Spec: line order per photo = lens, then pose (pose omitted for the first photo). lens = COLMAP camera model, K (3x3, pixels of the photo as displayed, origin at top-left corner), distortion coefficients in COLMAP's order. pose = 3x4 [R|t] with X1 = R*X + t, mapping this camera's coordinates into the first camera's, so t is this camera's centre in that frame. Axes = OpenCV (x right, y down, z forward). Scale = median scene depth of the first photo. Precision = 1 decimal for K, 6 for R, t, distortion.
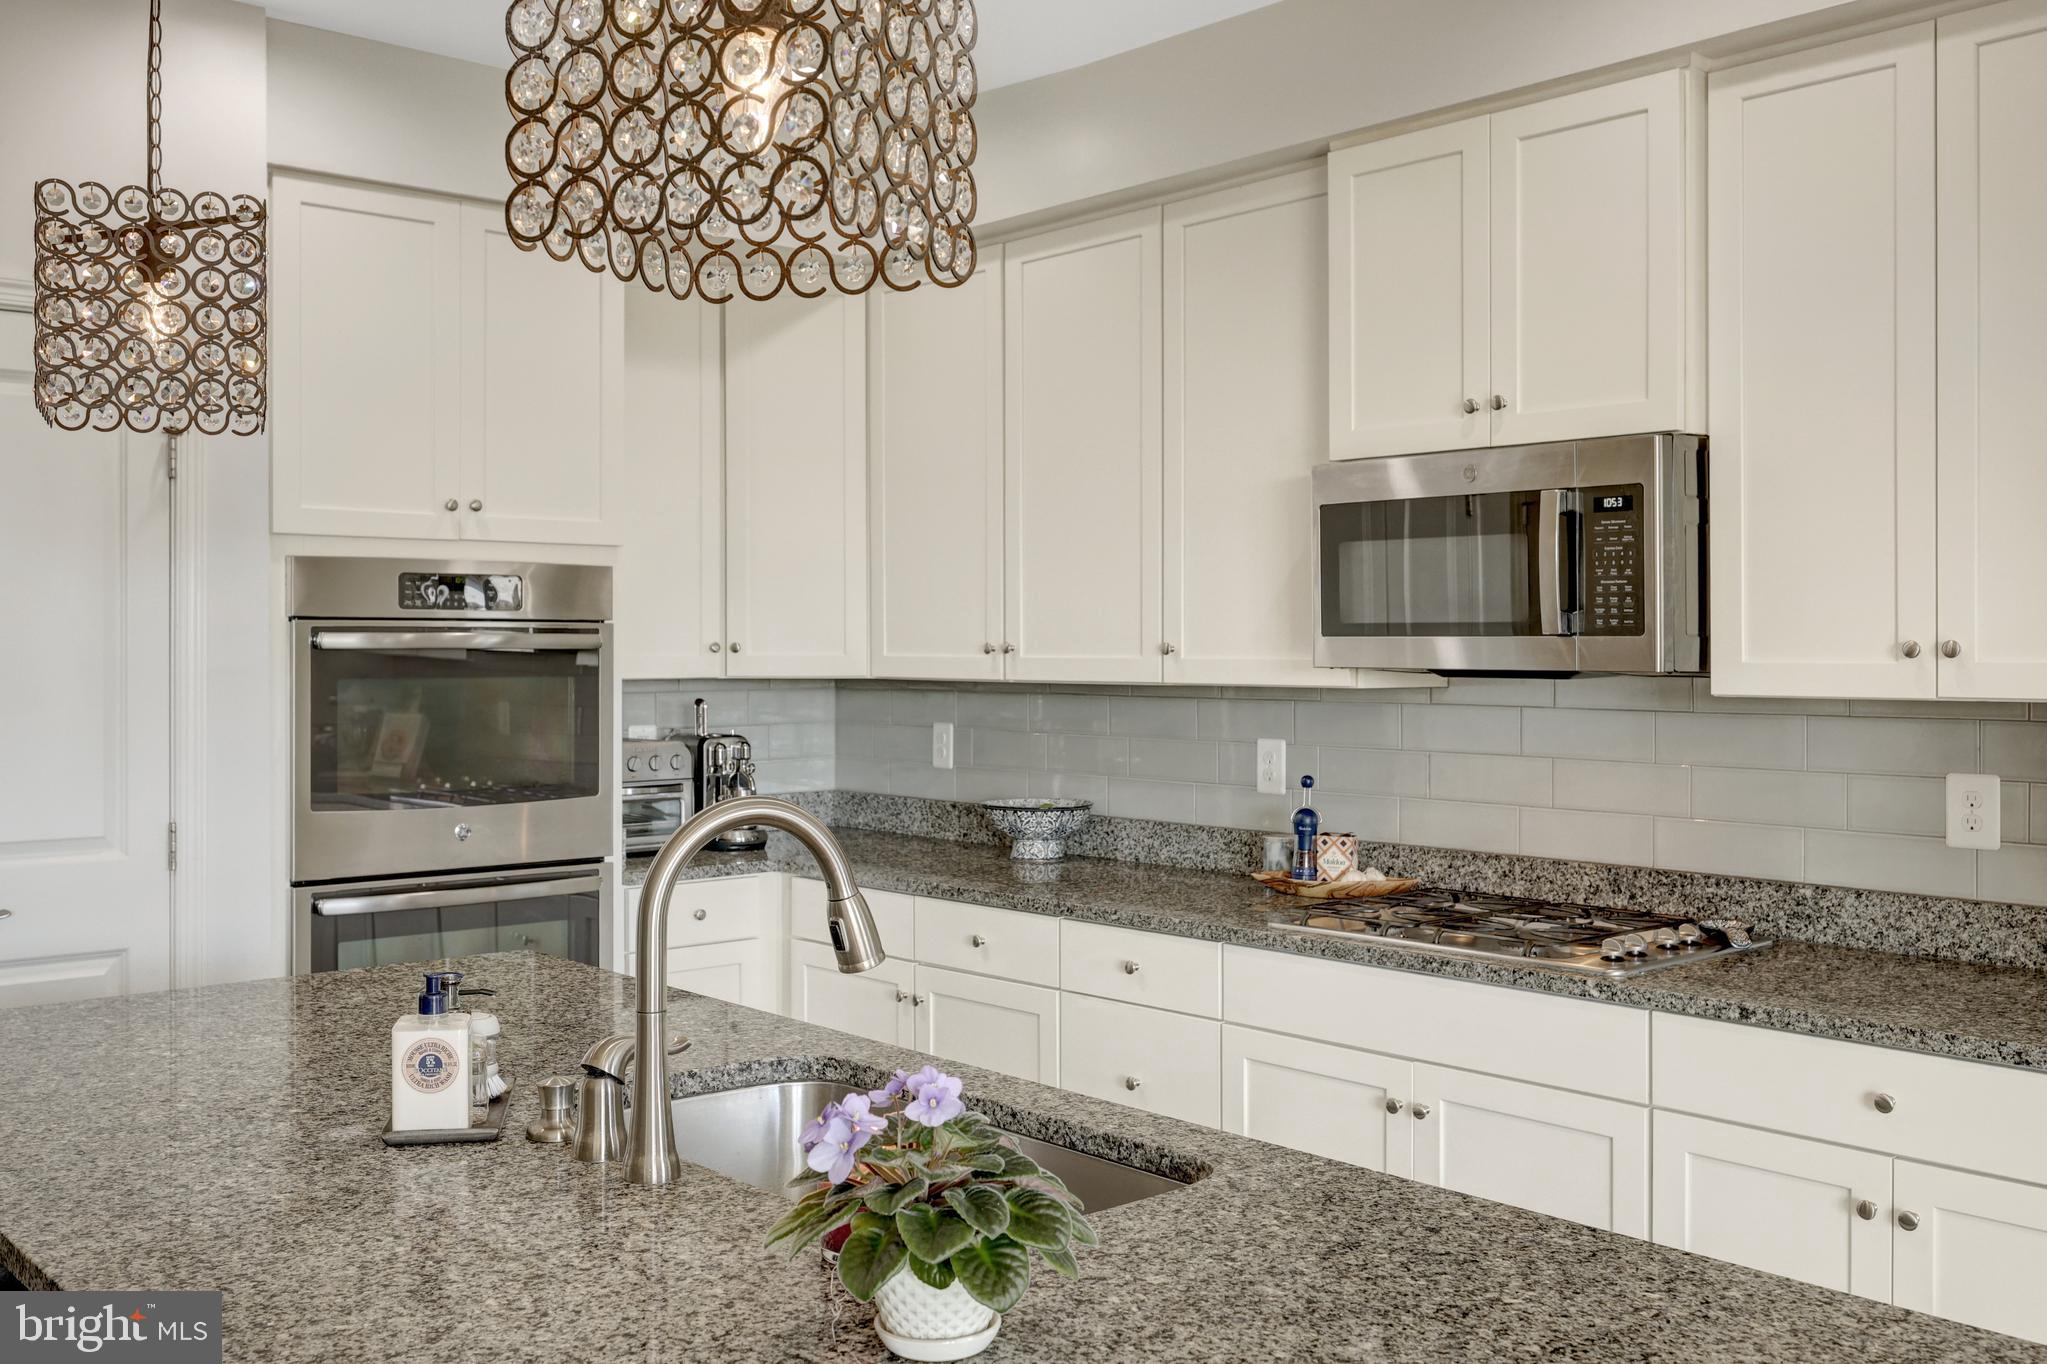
lens RADIAL K [[1915.3, 0, 1018.7], [0, 1915.3, 660.1], [0, 0, 1]] dist [-0.002362, 0.000000]
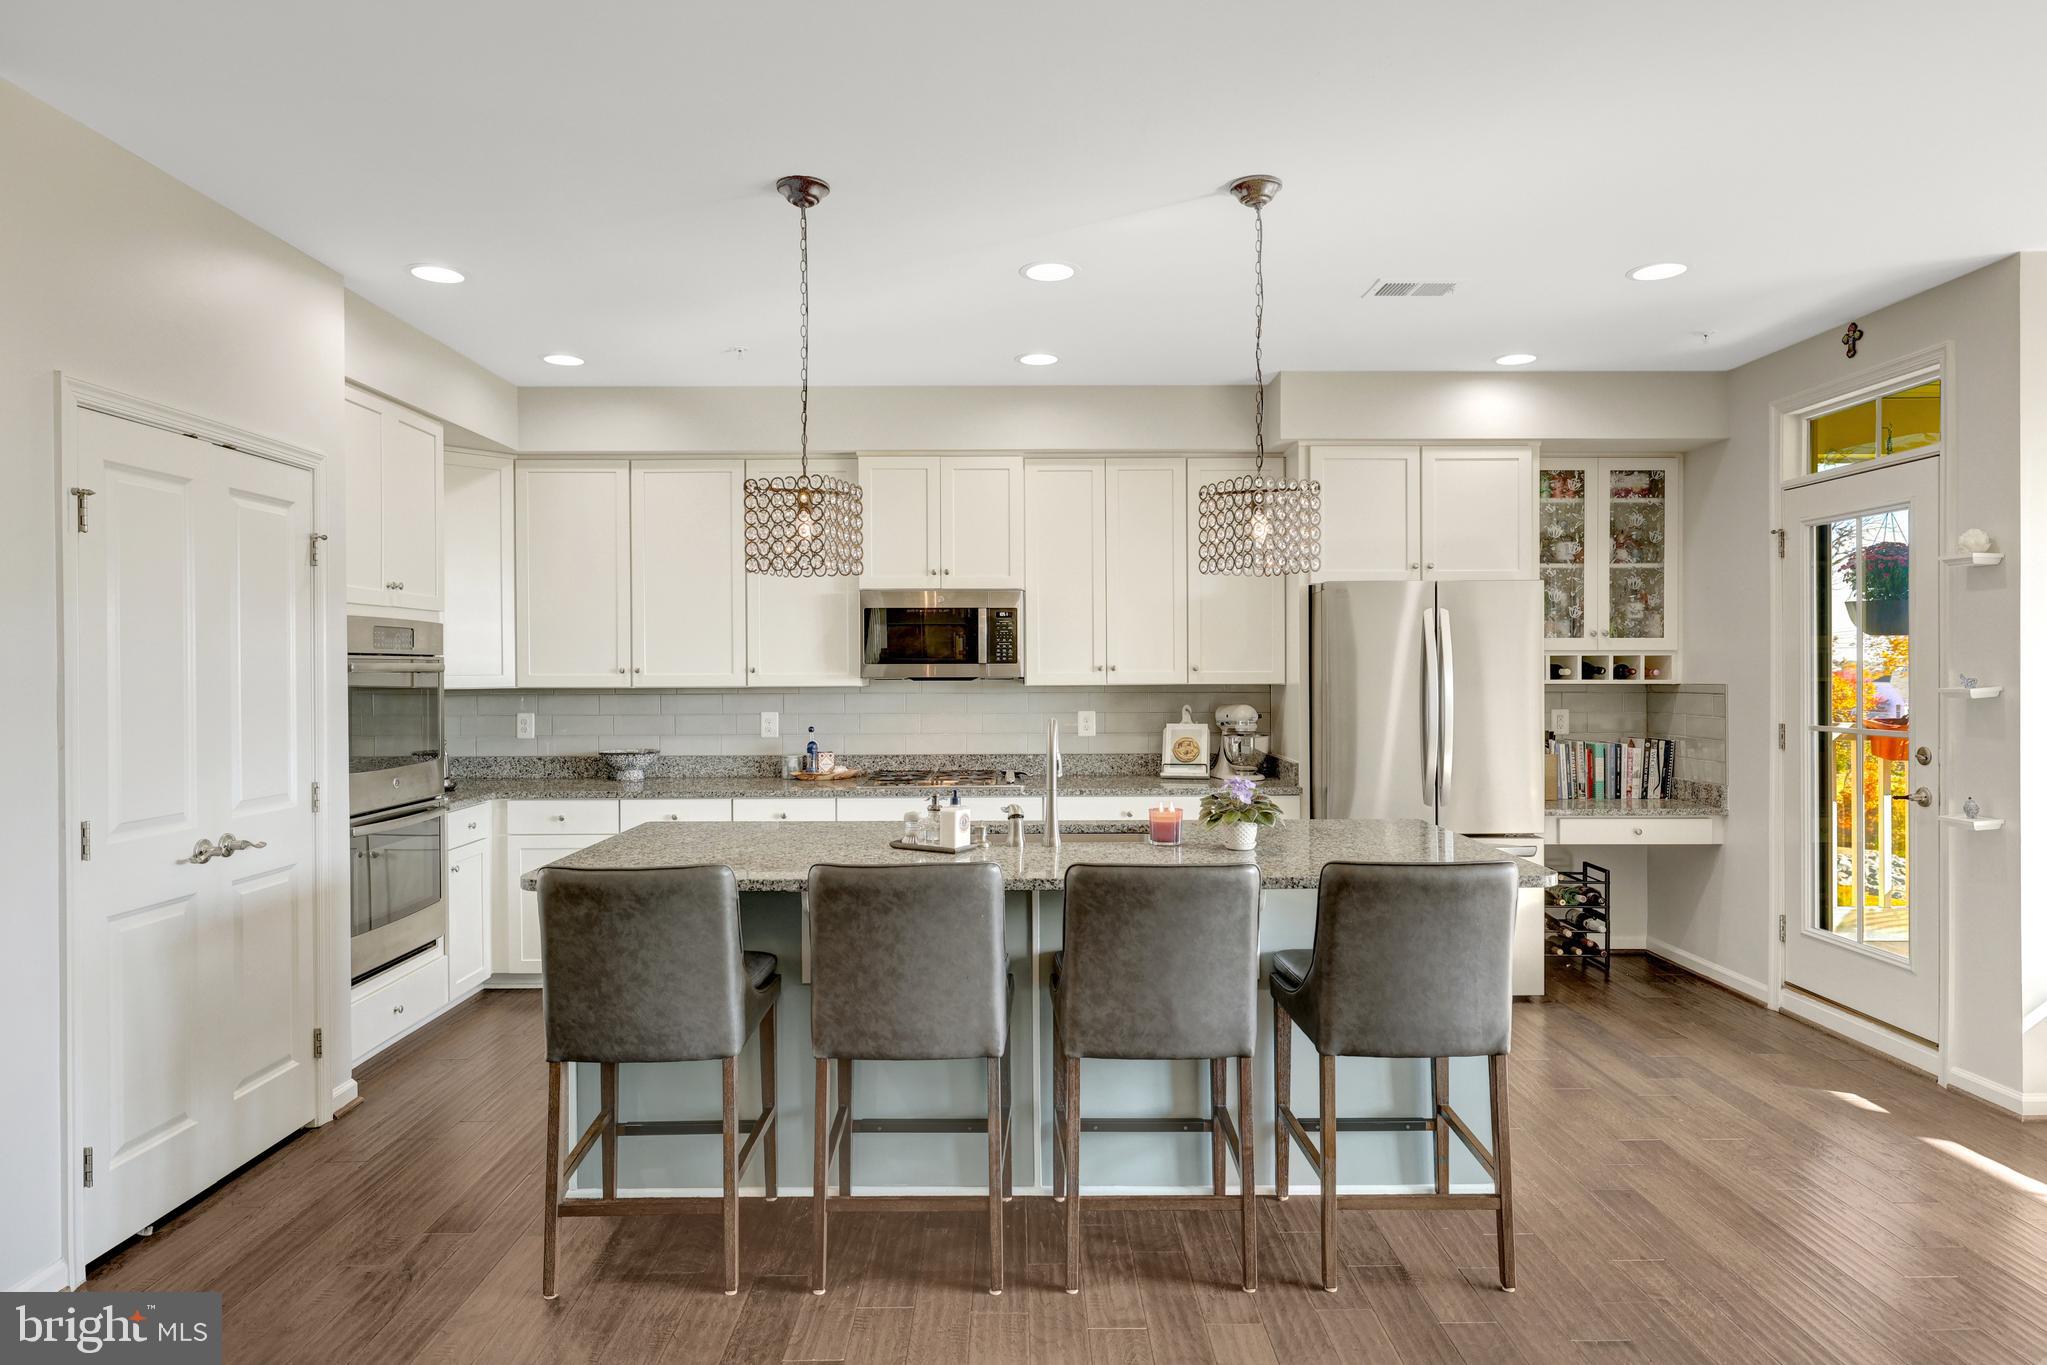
lens RADIAL K [[1168.0, 0, 1030.0], [0, 1168.0, 676.6], [0, 0, 1]] dist [-0.028985, -0.002268]
pose [[0.644732, -0.009593, 0.764349, -0.822594], [0.010136, 0.999941, 0.004000, -0.000710], [-0.764342, 0.005169, 0.644791, -0.075202]]
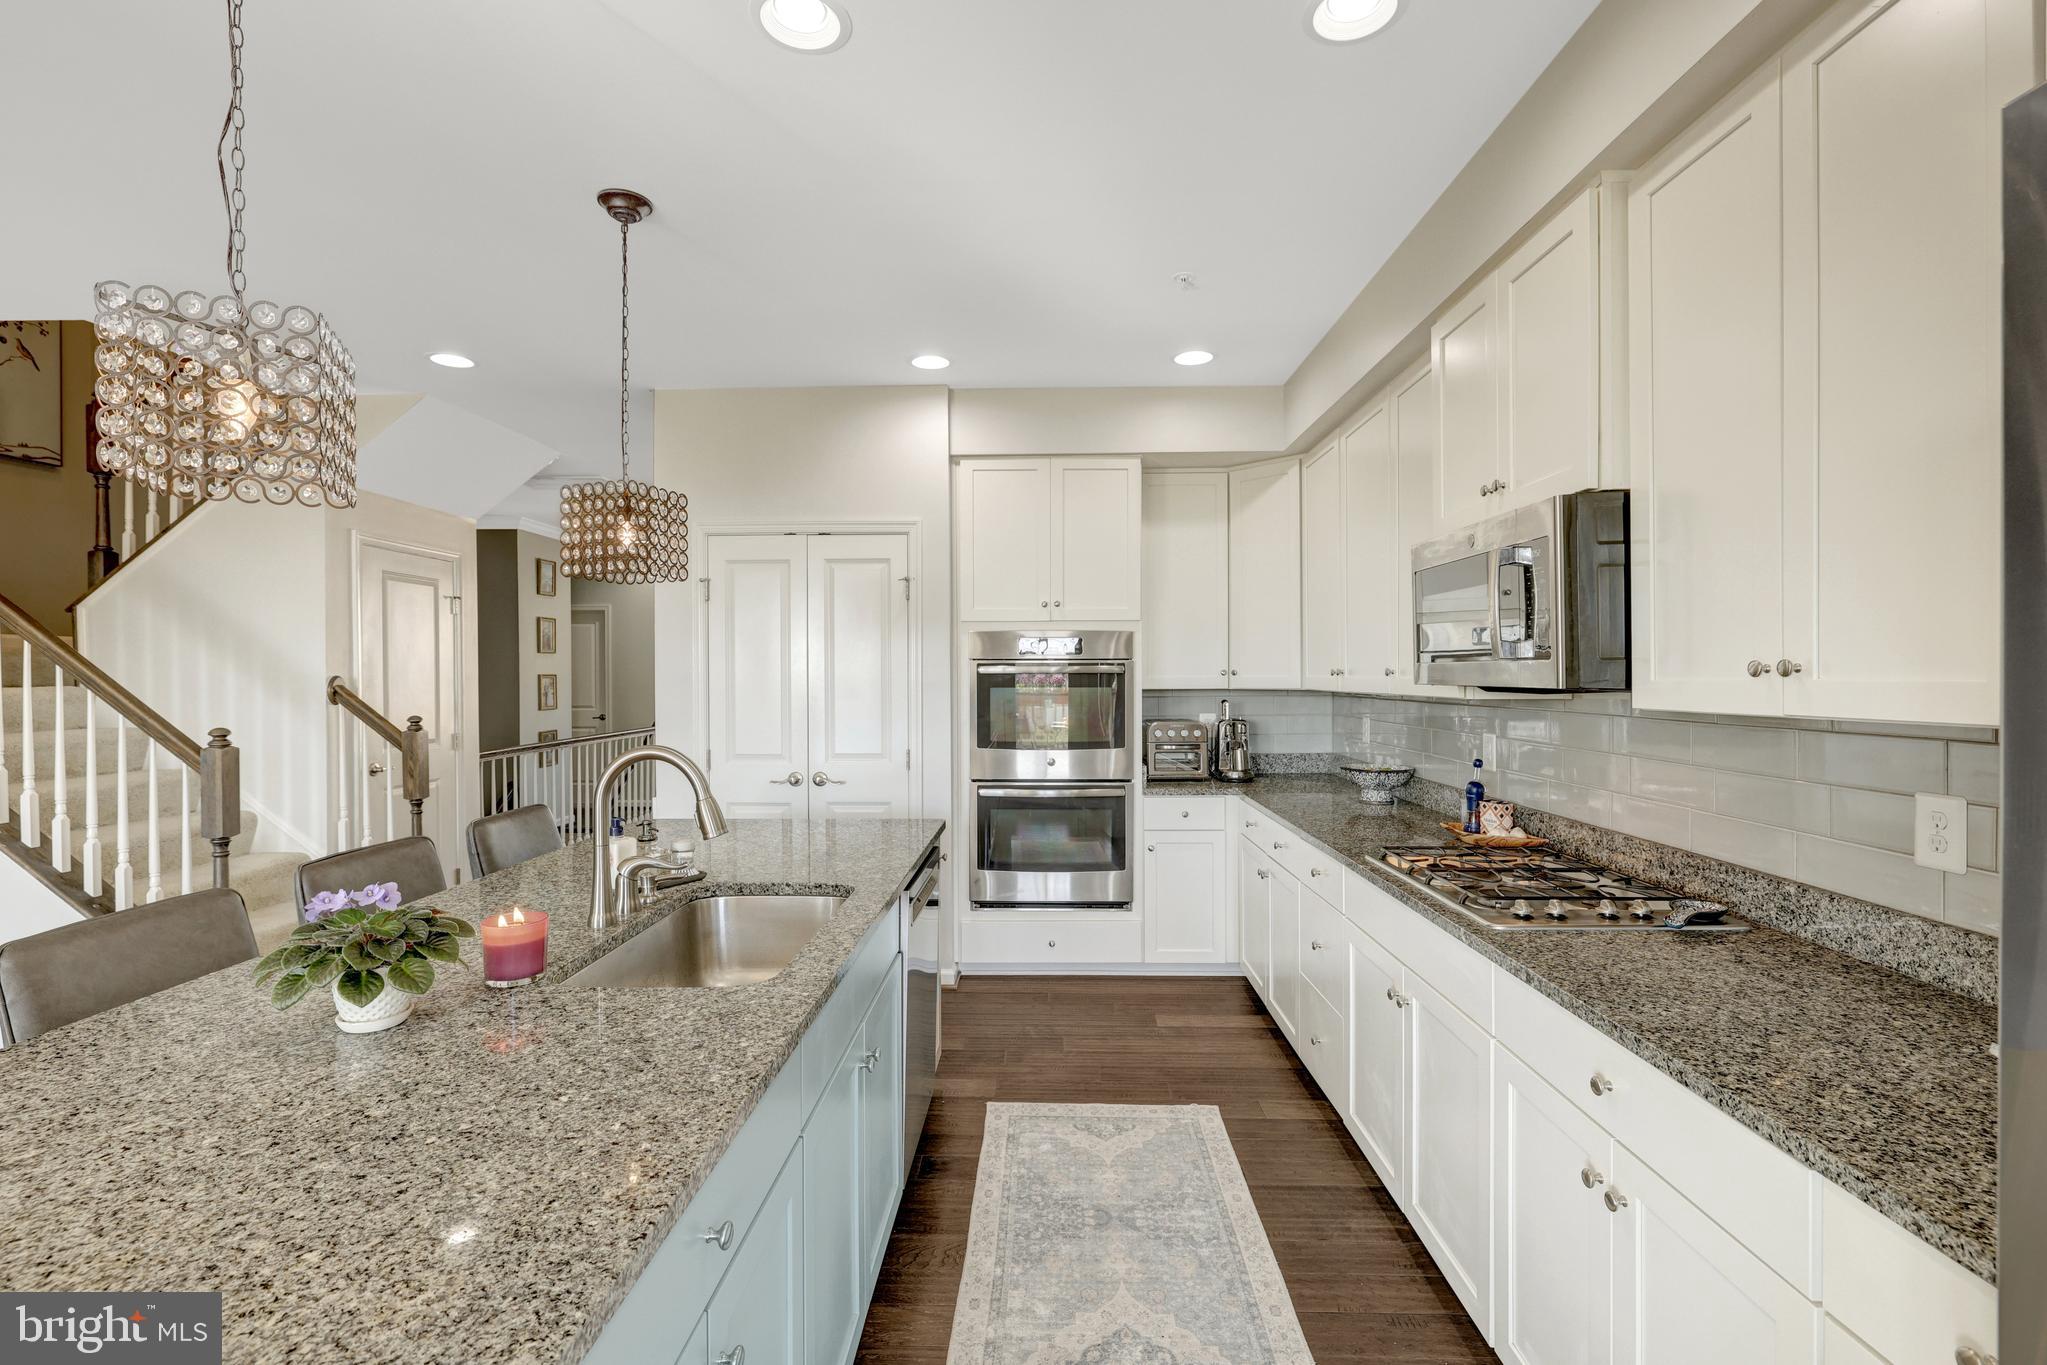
lens RADIAL K [[918.1, 0, 1027.7], [0, 918.1, 676.8], [0, 0, 1]] dist [0.001121, 0.000148]
pose [[0.737582, -0.000300, -0.675257, 0.421918], [-0.002859, 0.999990, -0.003567, 0.001812], [0.675251, 0.004561, 0.737574, 0.295901]]
